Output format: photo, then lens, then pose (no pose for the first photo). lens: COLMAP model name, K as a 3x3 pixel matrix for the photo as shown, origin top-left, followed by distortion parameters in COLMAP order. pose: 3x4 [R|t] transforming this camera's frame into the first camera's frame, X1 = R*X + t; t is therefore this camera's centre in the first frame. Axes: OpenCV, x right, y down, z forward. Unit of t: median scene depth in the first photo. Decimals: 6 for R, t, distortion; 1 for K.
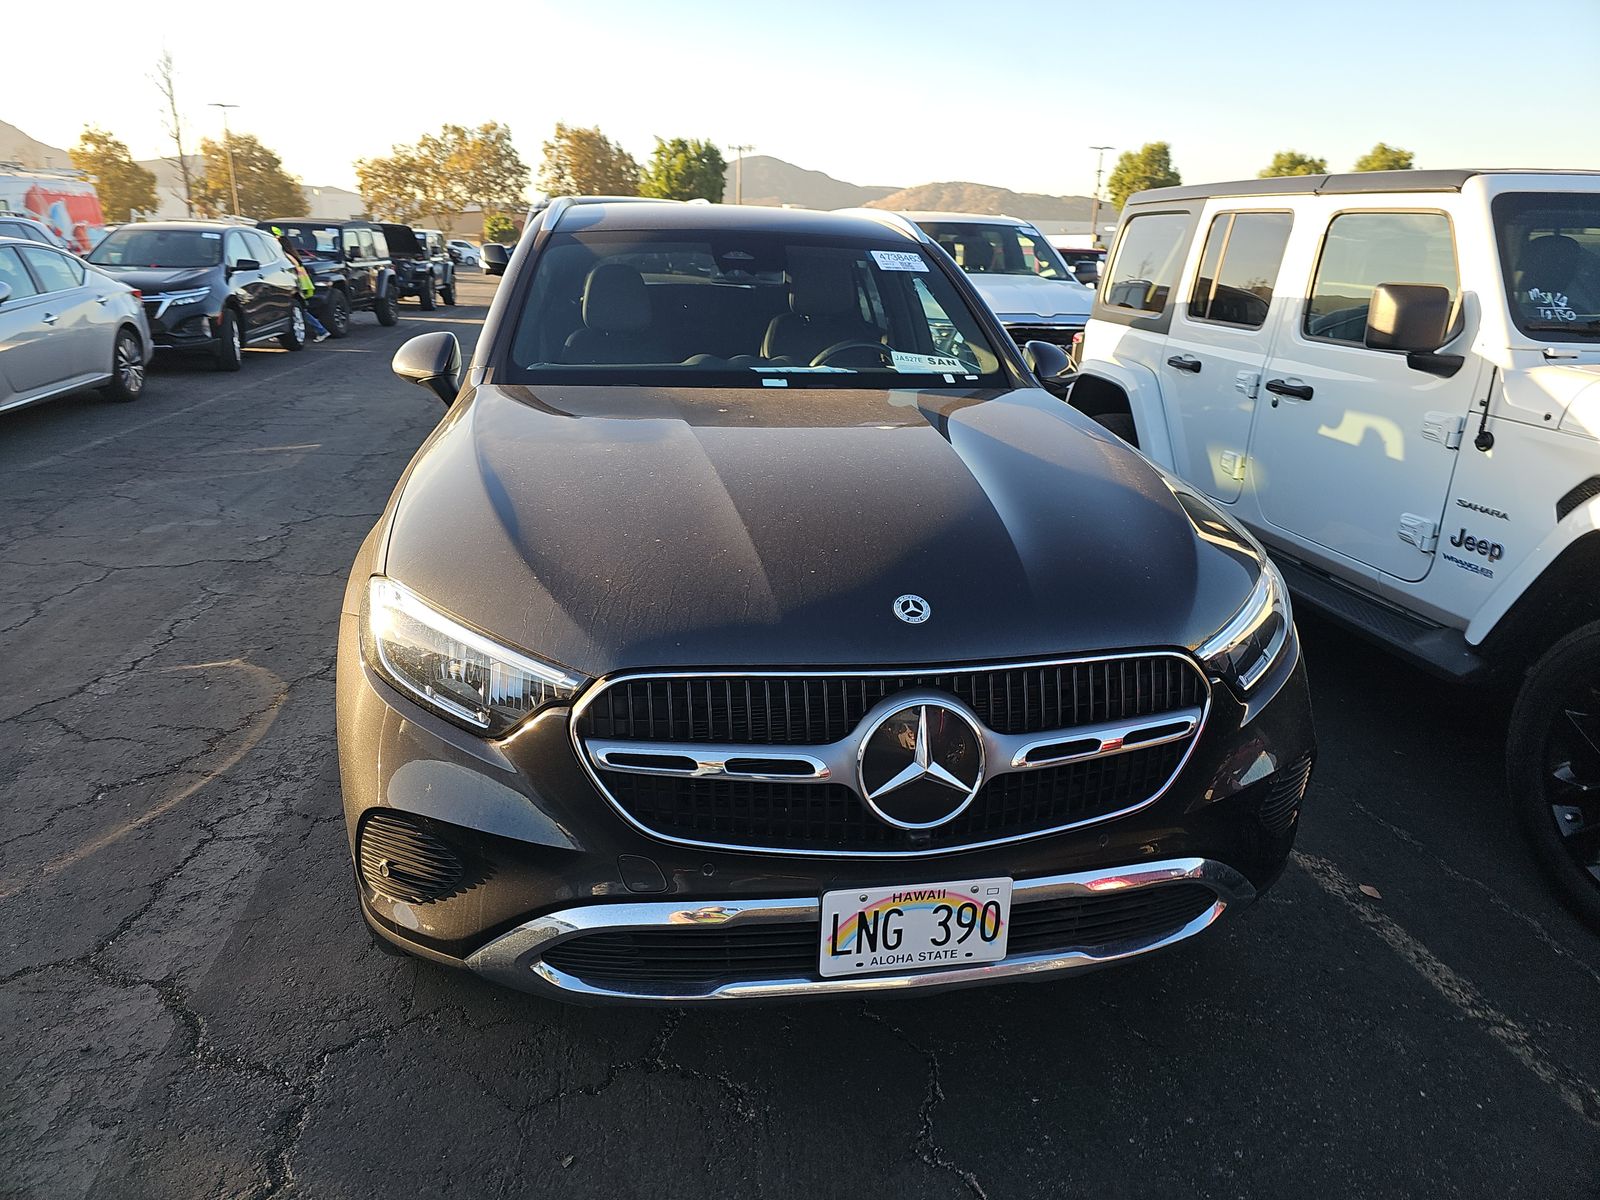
lens RADIAL K [[1070.1, 0, 797.7], [0, 1070.1, 611.8], [0, 0, 1]] dist [0.058398, -0.064910]
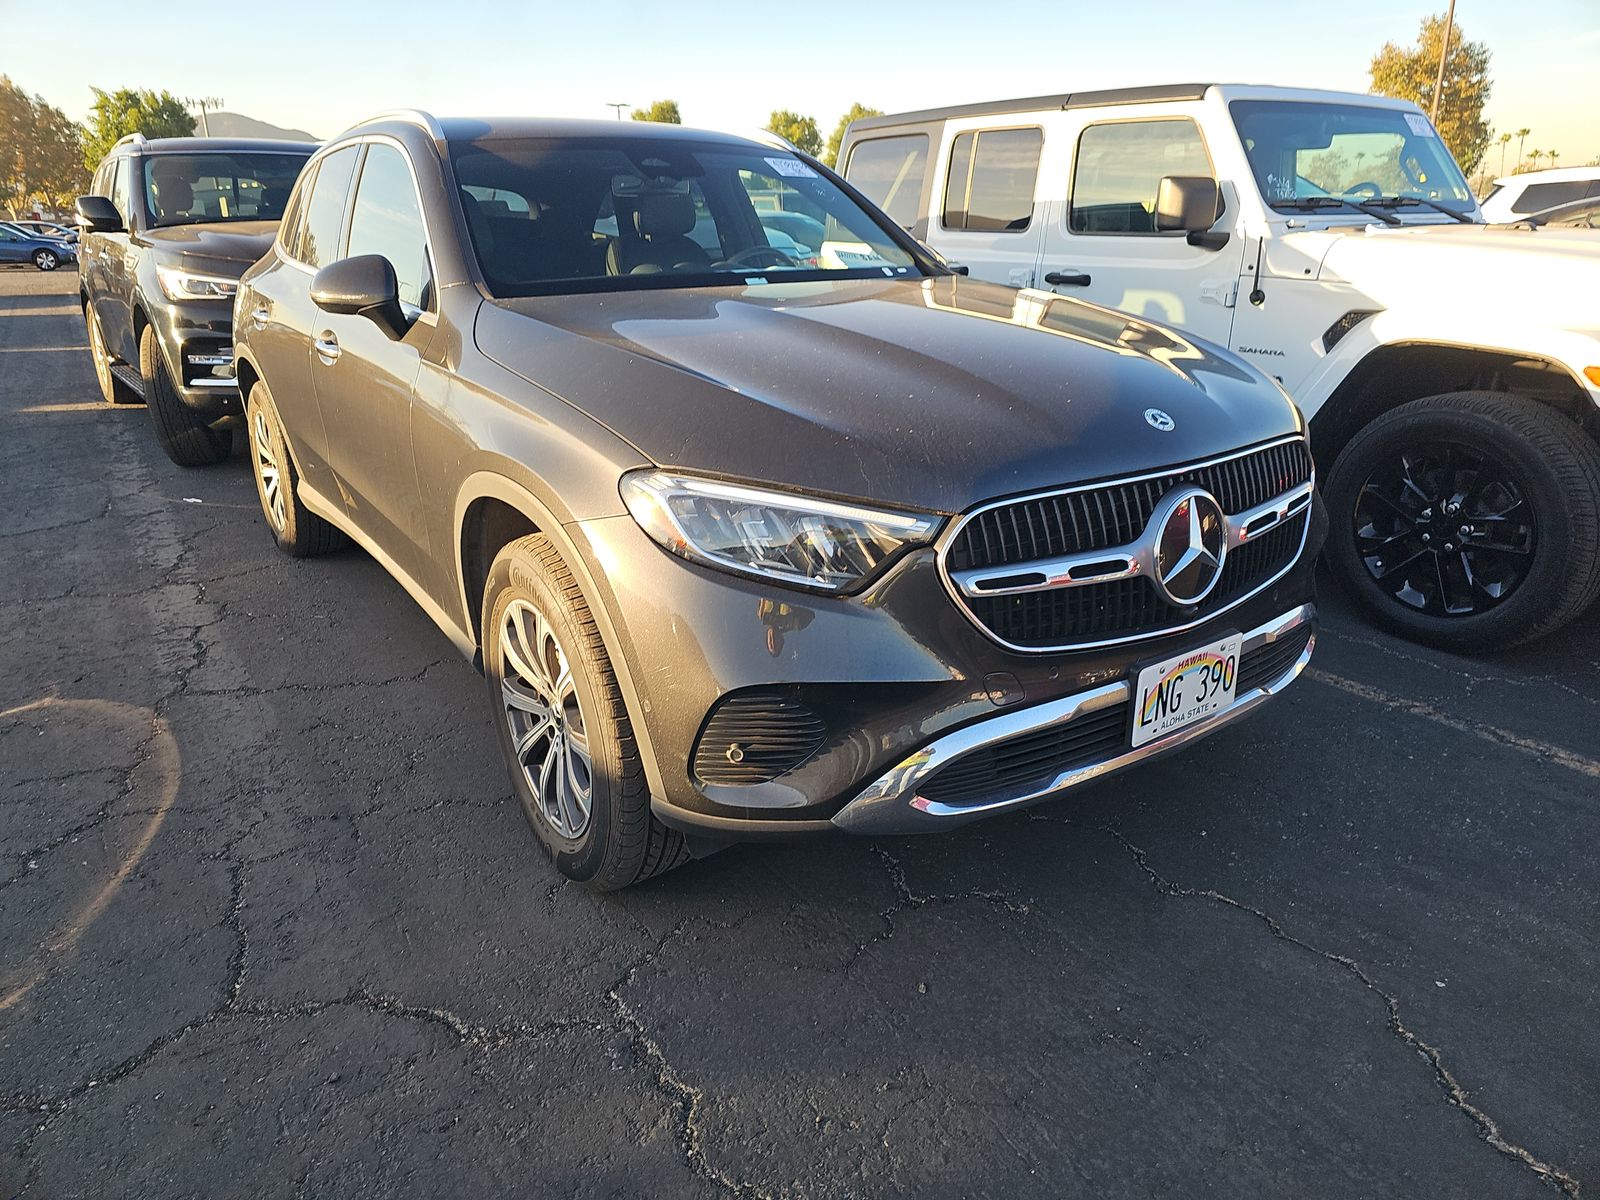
lens RADIAL K [[1052.9, 0, 839.1], [0, 1052.9, 613.8], [0, 0, 1]] dist [0.046548, -0.038572]
pose [[0.899708, -0.187468, 0.394184, -0.404116], [0.171756, 0.982271, 0.075127, 0.033590], [-0.401280, 0.000111, 0.915956, 0.048468]]
